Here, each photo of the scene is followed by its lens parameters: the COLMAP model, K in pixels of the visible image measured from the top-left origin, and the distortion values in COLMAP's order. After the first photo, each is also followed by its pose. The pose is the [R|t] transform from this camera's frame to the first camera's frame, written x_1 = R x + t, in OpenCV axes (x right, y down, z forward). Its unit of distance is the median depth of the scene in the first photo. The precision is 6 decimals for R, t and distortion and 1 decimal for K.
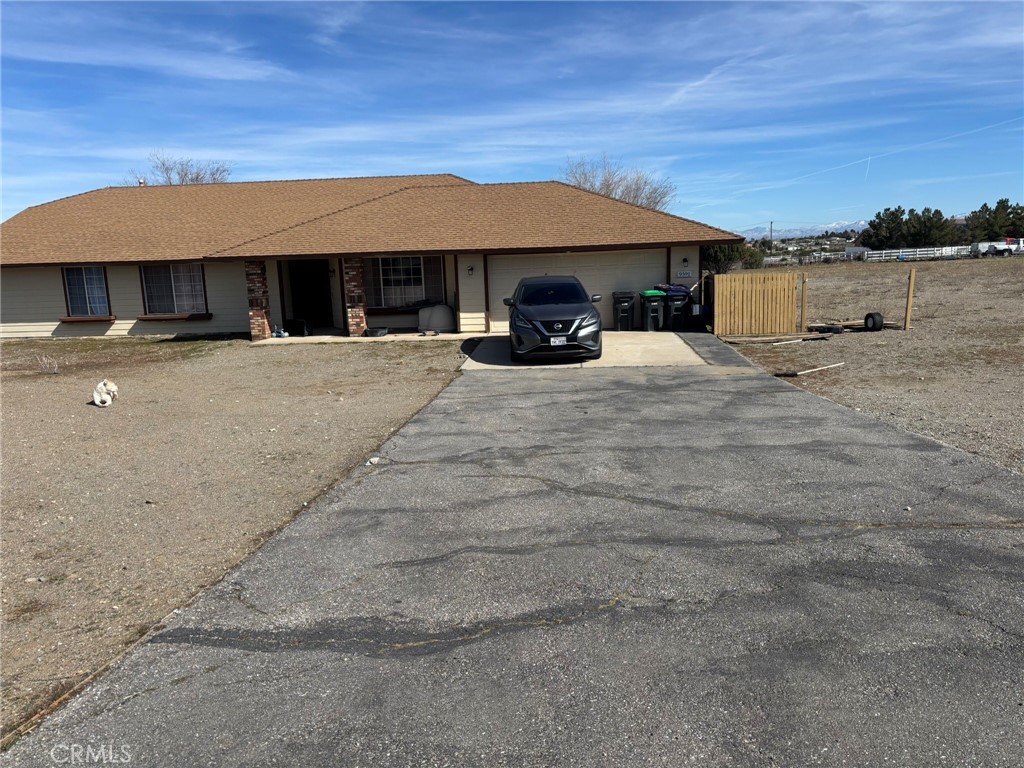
lens RADIAL K [[784.9, 0, 515.8], [0, 784.9, 382.7], [0, 0, 1]] dist [0.052685, -0.055901]
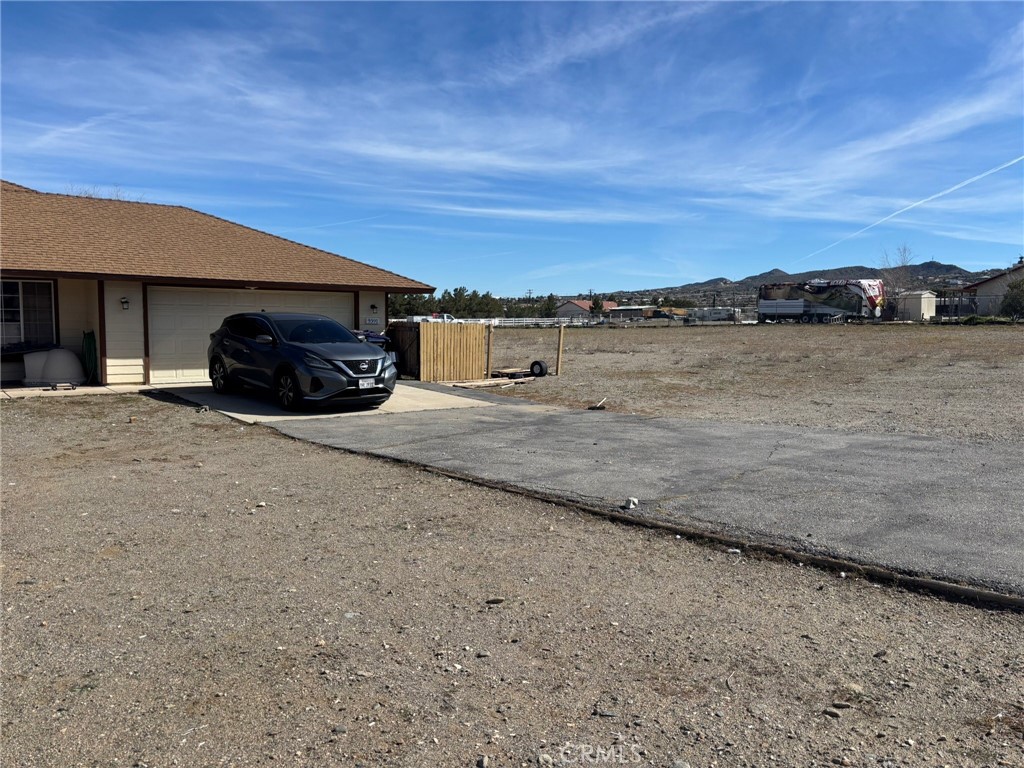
lens RADIAL K [[784.9, 0, 514.0], [0, 784.9, 391.1], [0, 0, 1]] dist [0.052685, -0.055901]
pose [[0.721748, -0.018554, 0.691907, -0.313370], [0.073033, 0.996102, -0.049471, 0.007420], [-0.688292, 0.086237, 0.720289, 0.192673]]
